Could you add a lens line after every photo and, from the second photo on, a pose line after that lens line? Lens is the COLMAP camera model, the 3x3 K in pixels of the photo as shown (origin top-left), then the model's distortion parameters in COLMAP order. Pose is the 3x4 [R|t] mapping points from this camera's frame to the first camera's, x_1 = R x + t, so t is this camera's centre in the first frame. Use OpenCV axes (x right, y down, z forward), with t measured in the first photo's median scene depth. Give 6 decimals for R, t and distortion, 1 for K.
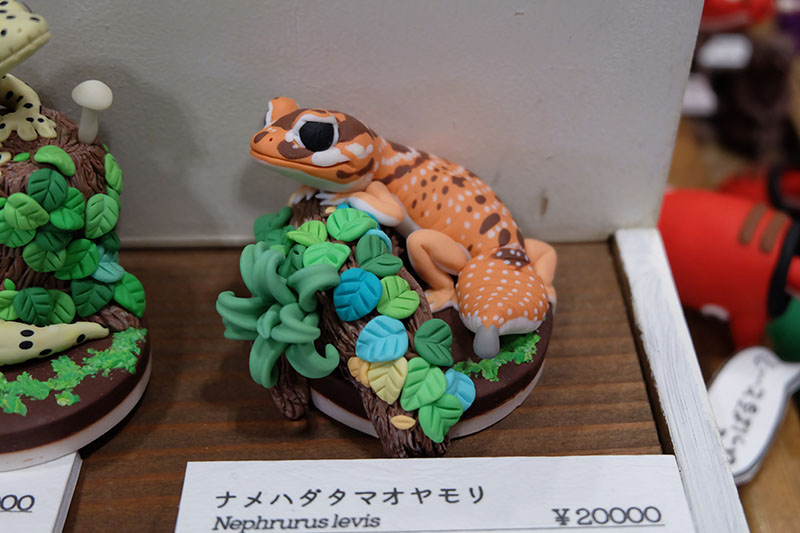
lens RADIAL K [[1134.1, 0, 399.6], [0, 1134.1, 268.0], [0, 0, 1]] dist [0.025153, 0.000000]
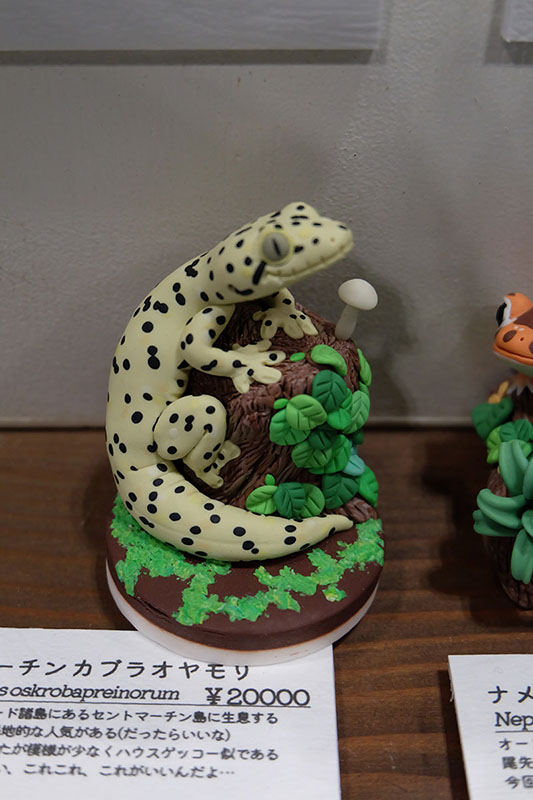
lens RADIAL K [[1134.1, 0, 266.1], [0, 1134.1, 397.5], [0, 0, 1]] dist [0.025153, 0.000000]
pose [[0.996603, 0.012573, 0.081387, -0.430349], [-0.015655, 0.999180, 0.037340, -0.096217], [-0.080851, -0.038488, 0.995983, -0.000640]]
